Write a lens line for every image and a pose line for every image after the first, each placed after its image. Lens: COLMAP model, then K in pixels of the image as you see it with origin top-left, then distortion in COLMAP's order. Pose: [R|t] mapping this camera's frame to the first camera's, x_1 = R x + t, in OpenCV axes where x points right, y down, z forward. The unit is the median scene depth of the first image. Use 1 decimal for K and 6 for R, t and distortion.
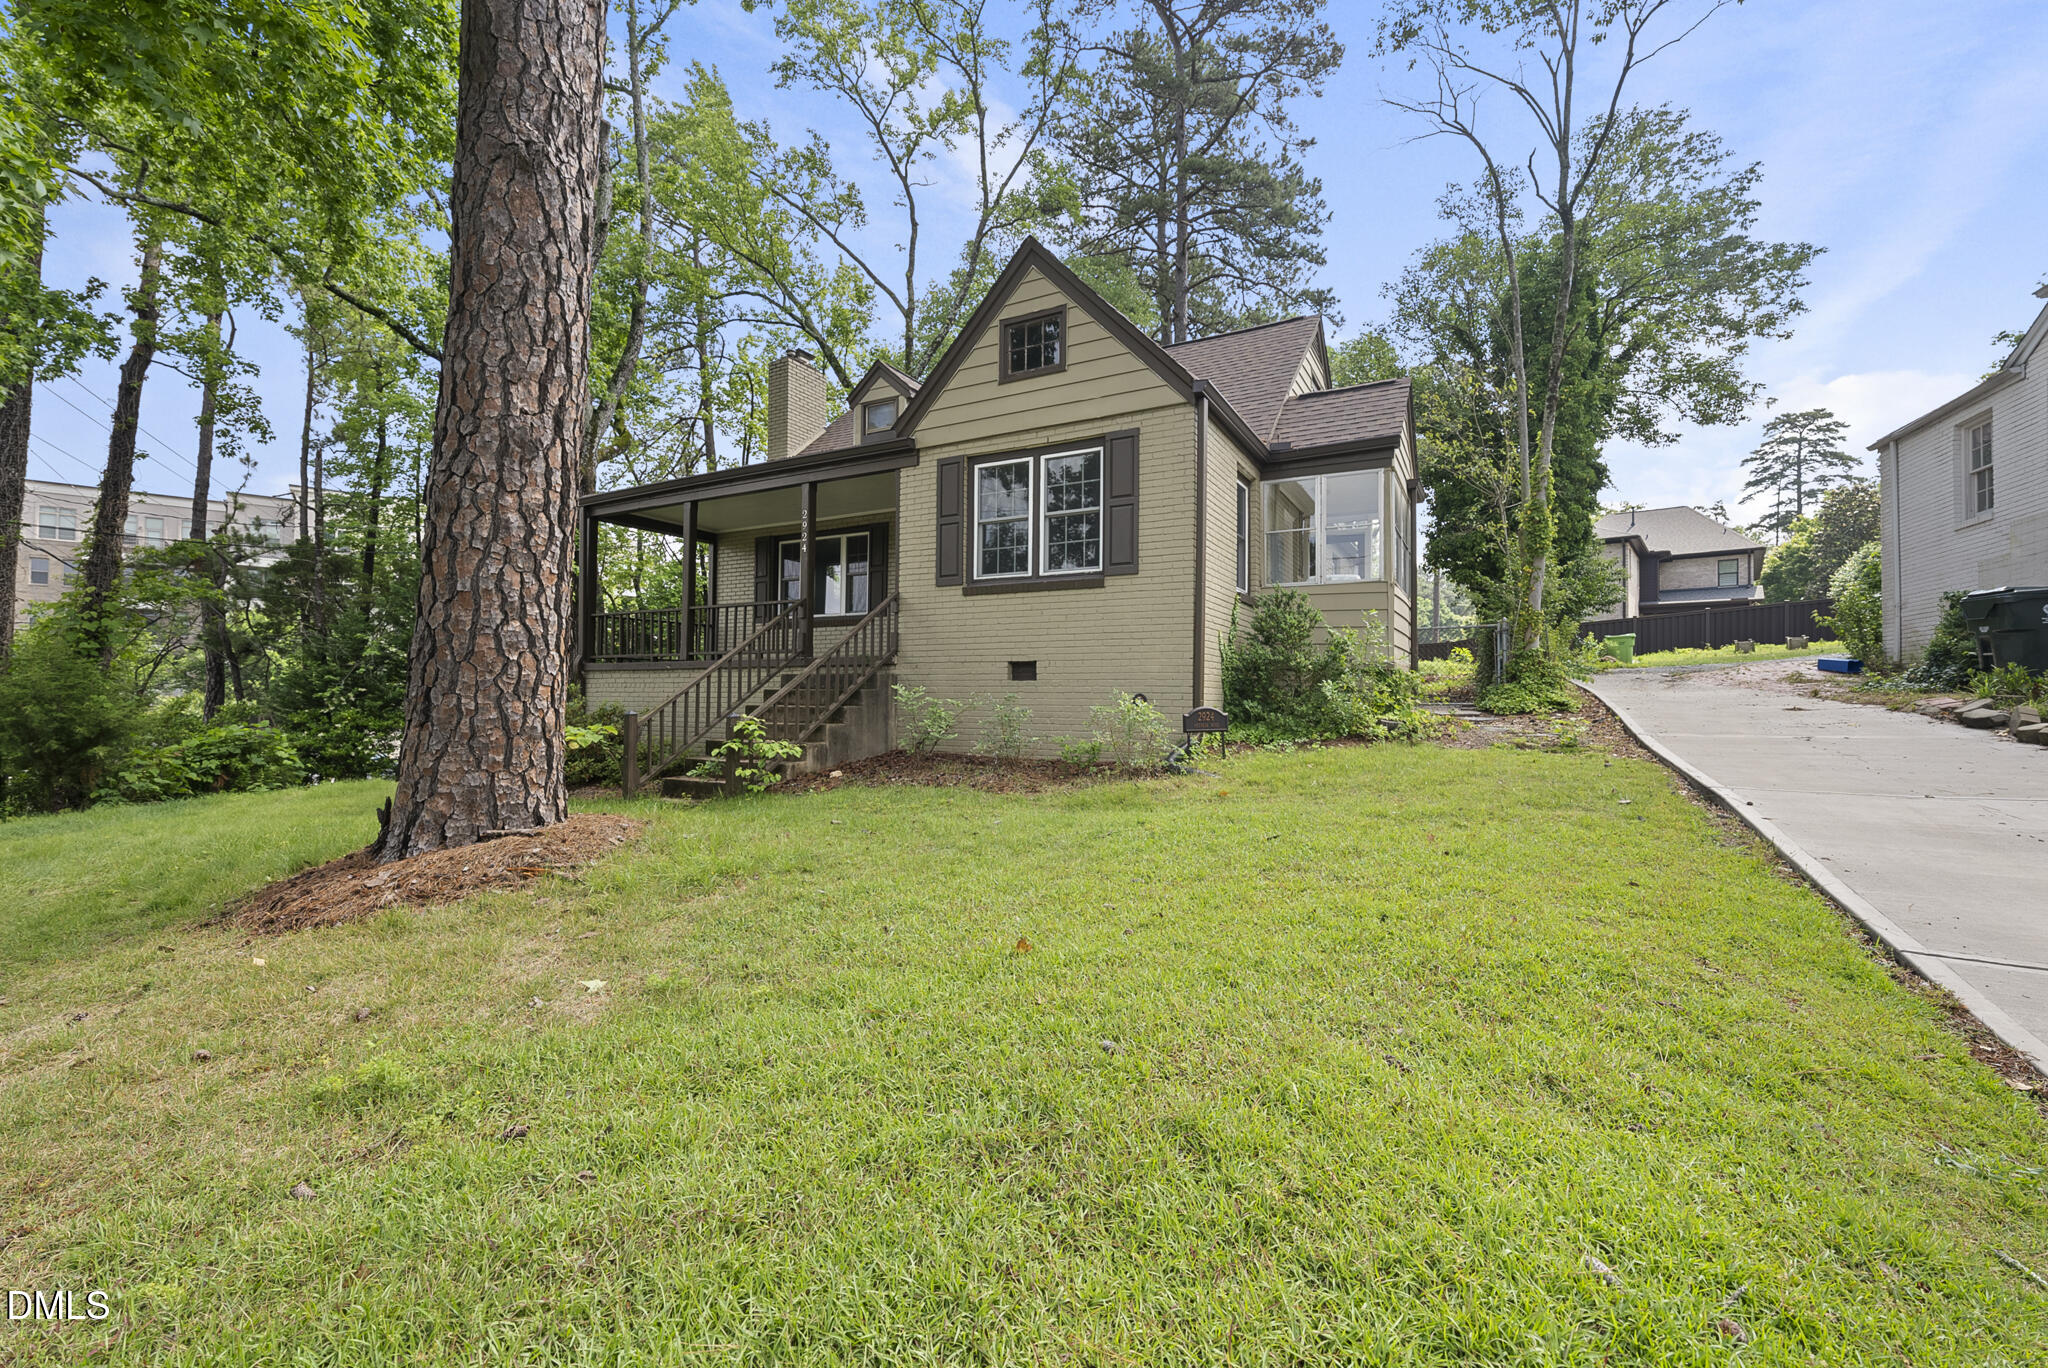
lens RADIAL K [[862.3, 0, 1025.4], [0, 862.3, 686.7], [0, 0, 1]] dist [-0.000296, 0.000508]
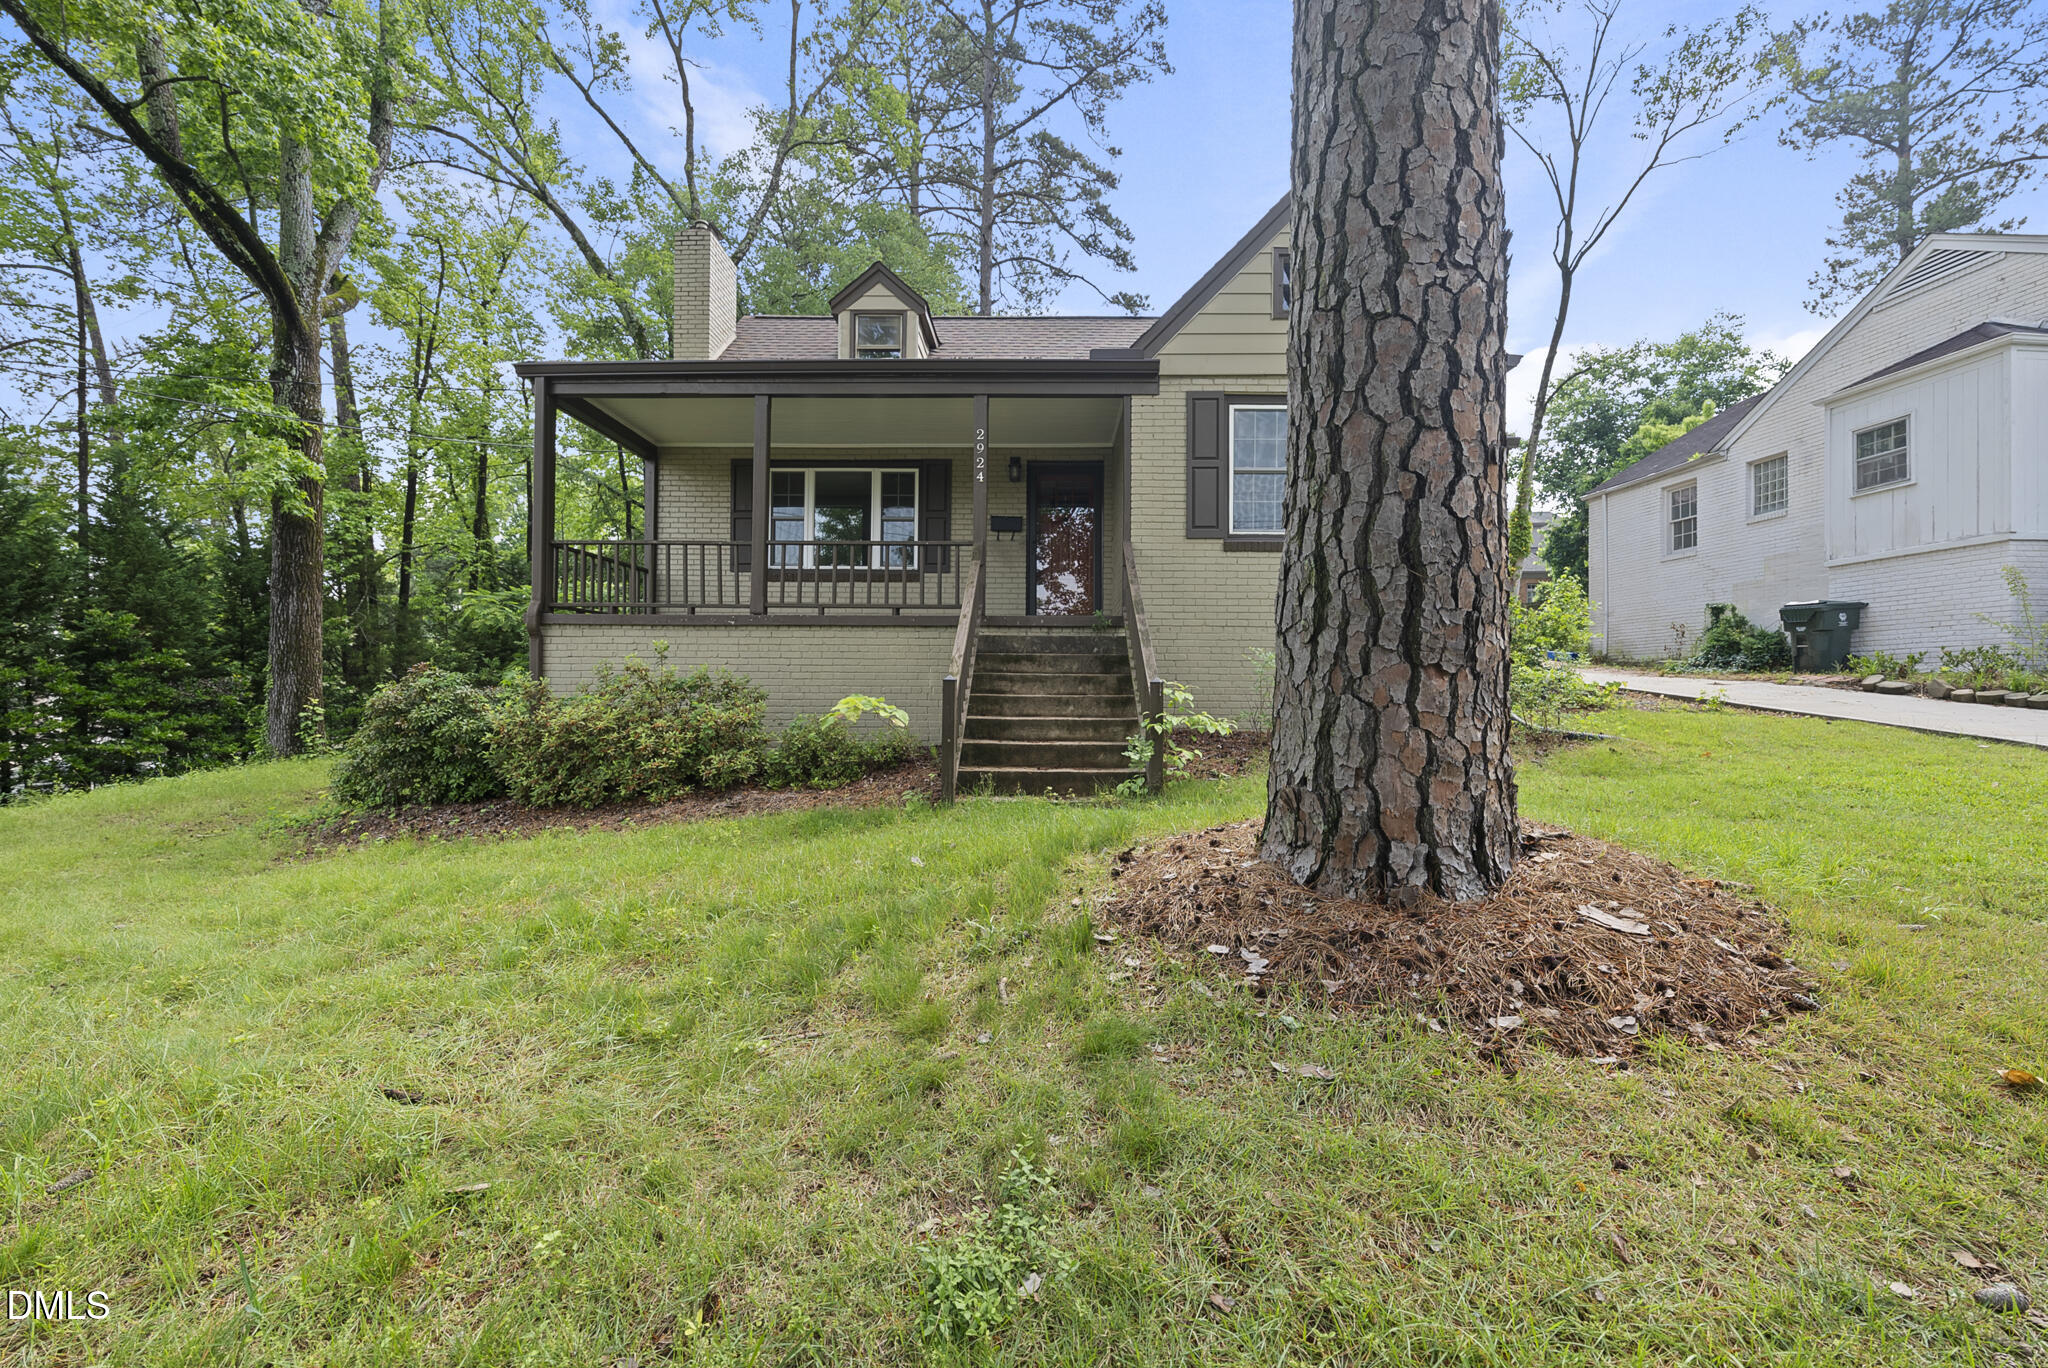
lens RADIAL K [[862.3, 0, 1025.4], [0, 862.3, 686.7], [0, 0, 1]] dist [-0.000296, 0.000508]
pose [[0.881323, 0.003661, 0.472501, -0.638924], [-0.008160, 0.999939, 0.007472, 0.027116], [-0.472444, -0.010441, 0.881299, 0.304182]]
